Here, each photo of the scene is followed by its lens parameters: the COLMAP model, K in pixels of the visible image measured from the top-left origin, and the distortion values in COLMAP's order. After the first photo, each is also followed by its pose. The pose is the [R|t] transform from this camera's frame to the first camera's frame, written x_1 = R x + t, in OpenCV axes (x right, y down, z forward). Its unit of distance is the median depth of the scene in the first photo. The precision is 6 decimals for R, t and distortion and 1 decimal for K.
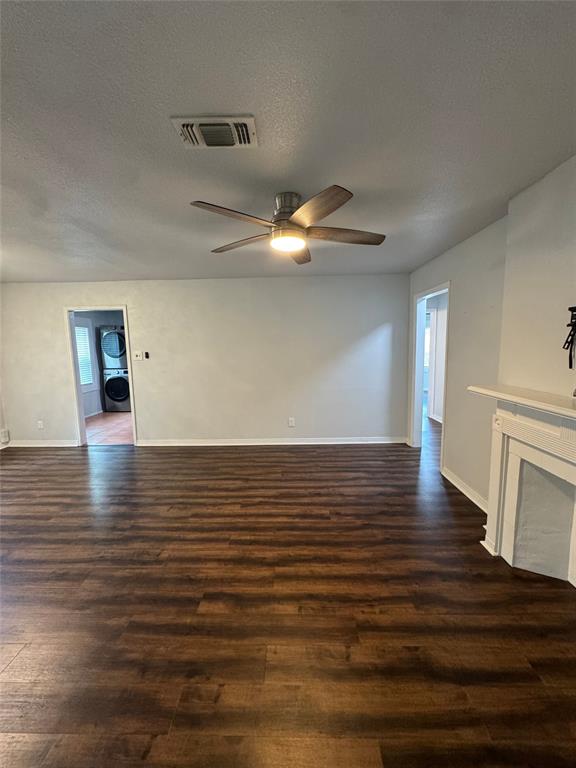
lens RADIAL K [[313.0, 0, 291.1], [0, 313.0, 384.1], [0, 0, 1]] dist [0.015411, -0.000339]
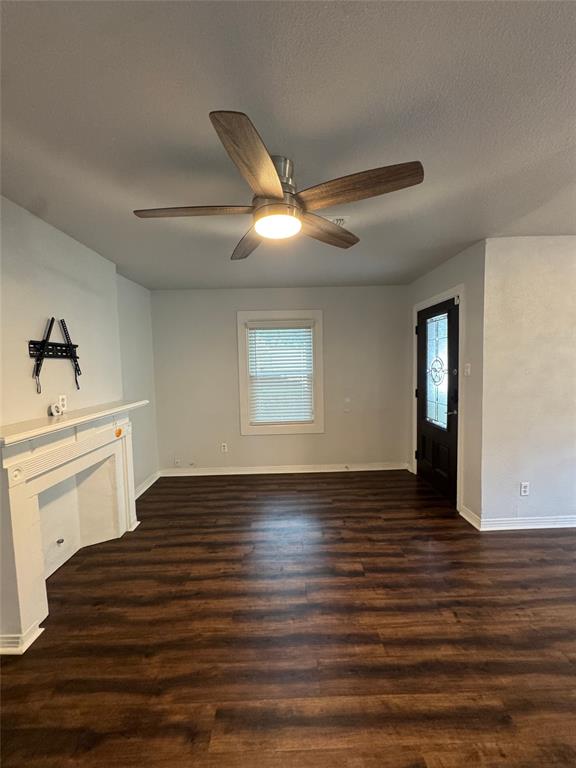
lens RADIAL K [[313.0, 0, 292.3], [0, 313.0, 388.4], [0, 0, 1]] dist [0.015411, -0.000339]
pose [[-0.998281, 0.046770, -0.035321, -0.003174], [0.038545, 0.977905, 0.205466, -0.218788], [0.044150, 0.203751, -0.978027, 1.762266]]
